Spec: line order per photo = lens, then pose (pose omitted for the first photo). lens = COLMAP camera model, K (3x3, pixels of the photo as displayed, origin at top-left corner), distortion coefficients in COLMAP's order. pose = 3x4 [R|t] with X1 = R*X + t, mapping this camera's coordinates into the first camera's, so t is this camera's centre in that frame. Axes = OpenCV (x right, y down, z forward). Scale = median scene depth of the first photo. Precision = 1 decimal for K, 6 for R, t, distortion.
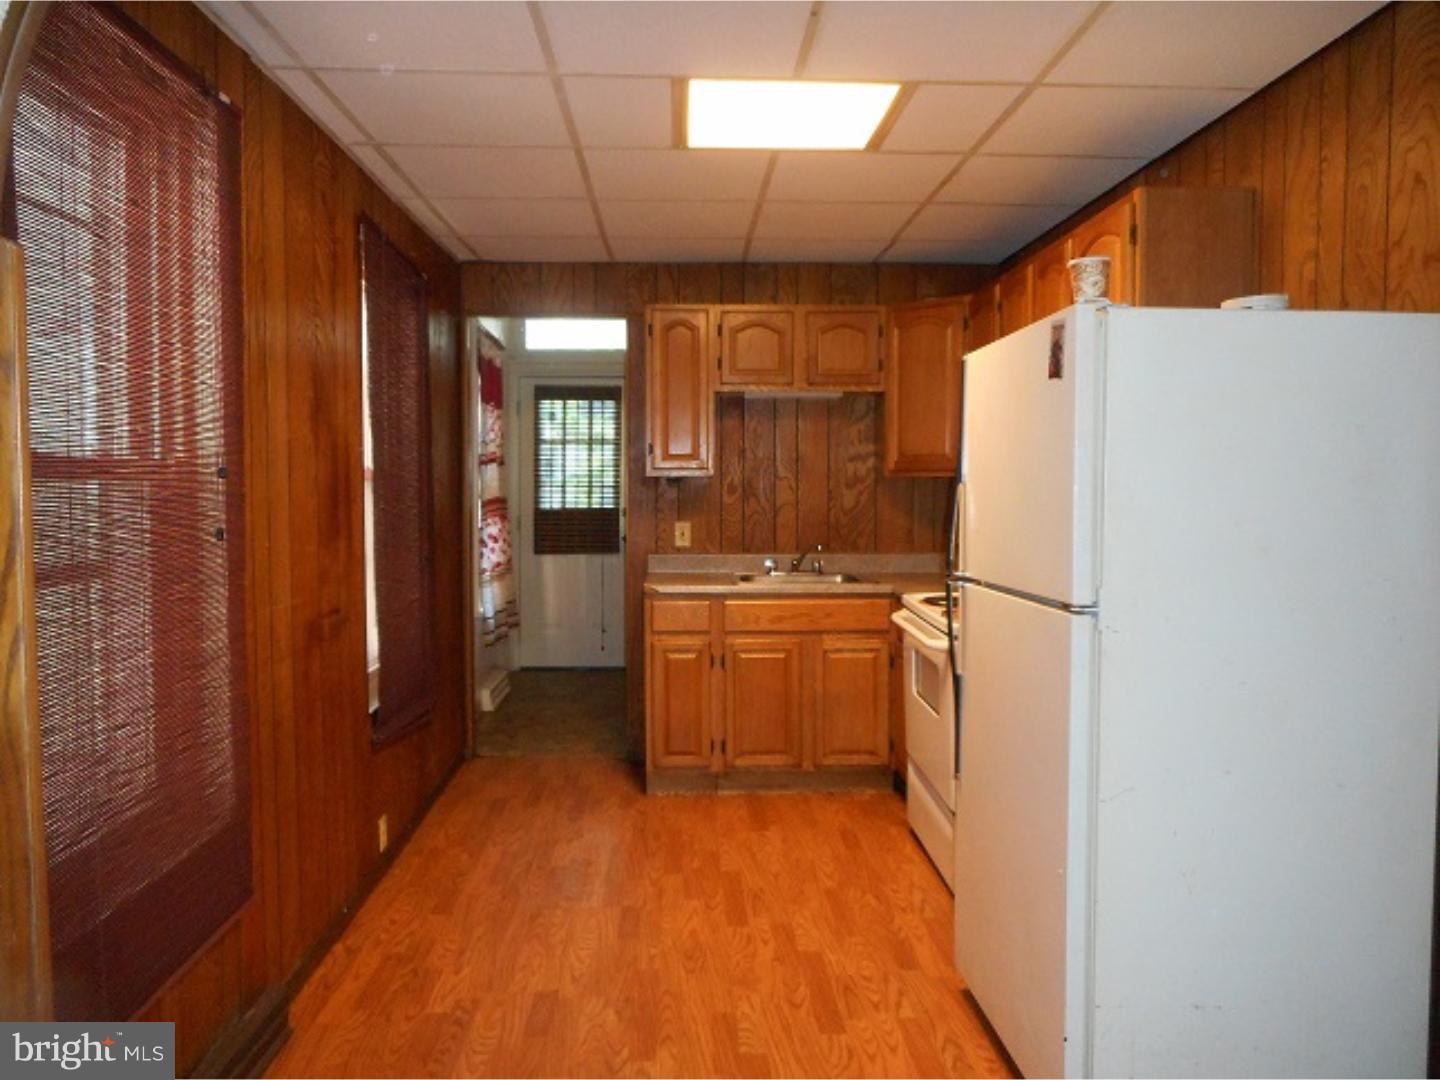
lens RADIAL K [[1080.5, 0, 718.3], [0, 1080.5, 531.3], [0, 0, 1]] dist [-0.011772, 0.017217]
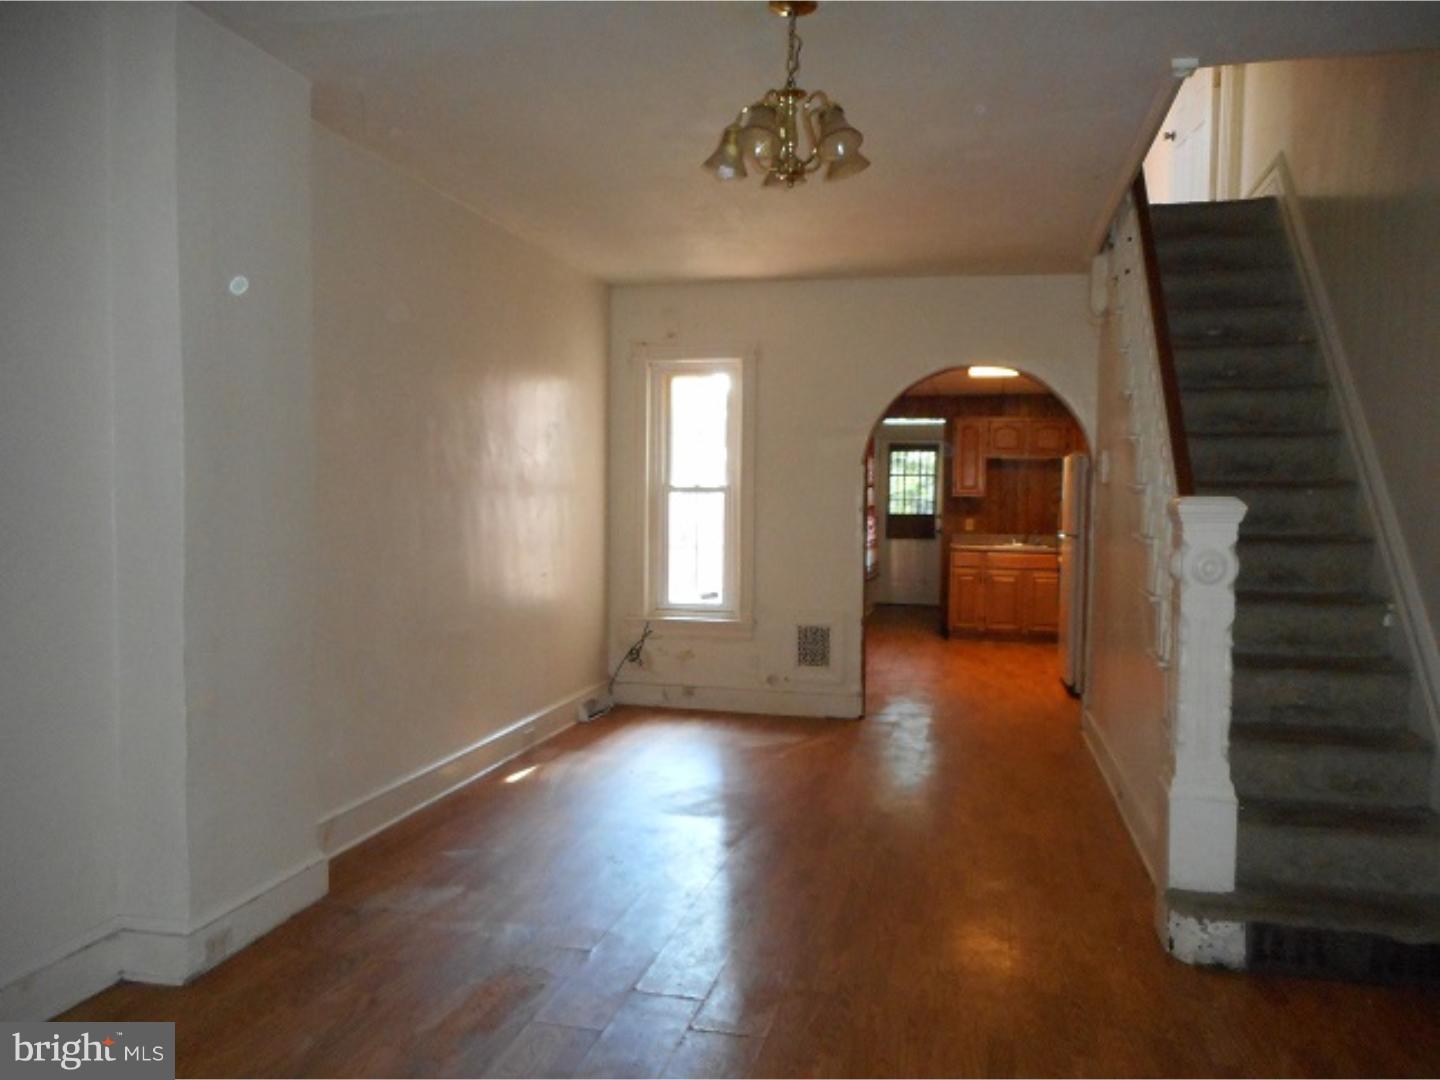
lens RADIAL K [[1080.5, 0, 711.2], [0, 1080.5, 544.3], [0, 0, 1]] dist [-0.011772, 0.017217]
pose [[0.959215, 0.026246, -0.281456, 0.081827], [-0.026893, 0.999637, 0.001564, 0.054950], [0.281395, 0.006069, 0.959573, -1.224147]]
